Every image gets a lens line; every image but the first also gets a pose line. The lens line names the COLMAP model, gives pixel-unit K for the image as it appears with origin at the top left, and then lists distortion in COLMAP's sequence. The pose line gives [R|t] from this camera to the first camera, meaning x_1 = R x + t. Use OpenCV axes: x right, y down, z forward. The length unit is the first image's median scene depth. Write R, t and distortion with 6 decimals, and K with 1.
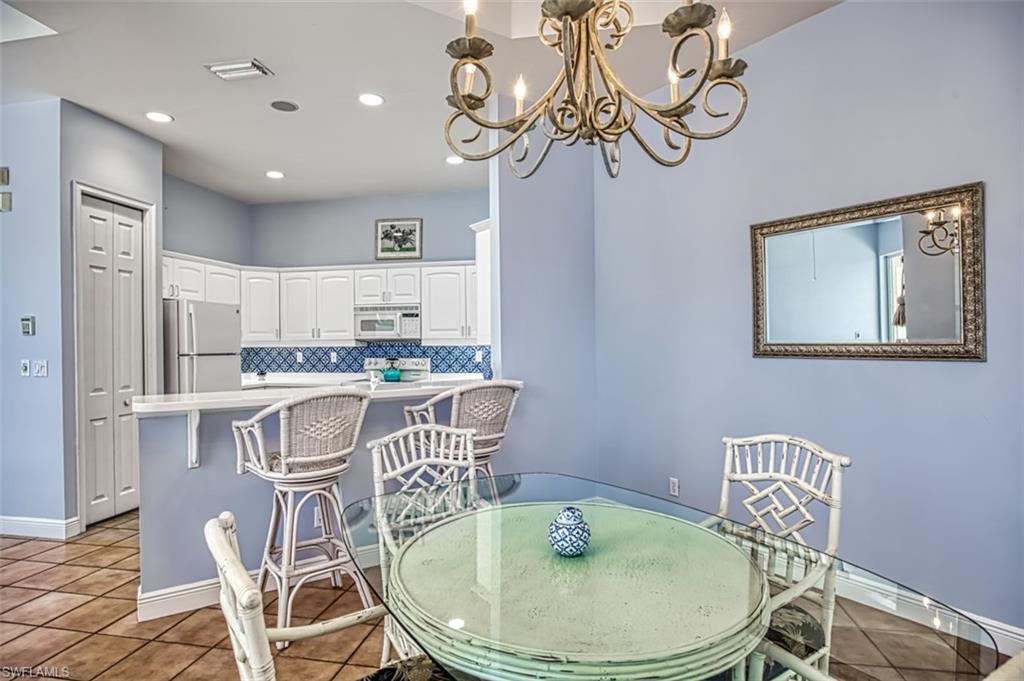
lens RADIAL K [[562.0, 0, 512.0], [0, 562.0, 340.5], [0, 0, 1]] dist [-0.028483, 0.000382]
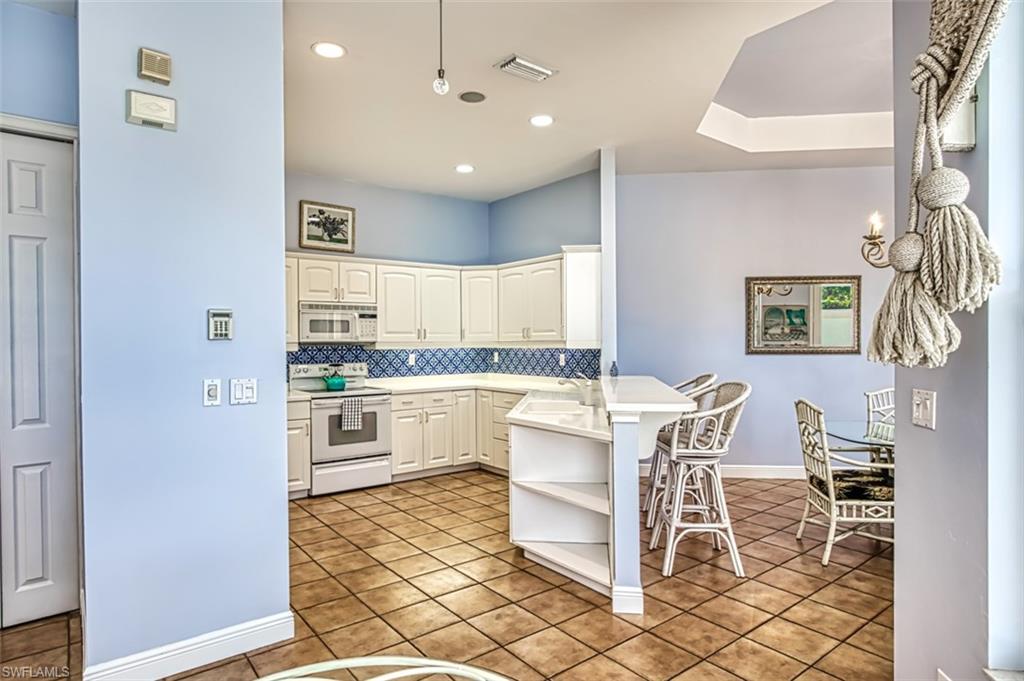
lens RADIAL K [[582.8, 0, 512.0], [0, 582.8, 340.5], [0, 0, 1]] dist [-0.026600, 0.000319]
pose [[0.659687, 0.001854, 0.751538, -0.721247], [-0.003186, 0.999995, 0.000329, -0.006059], [-0.751534, -0.002611, 0.659690, 0.195035]]
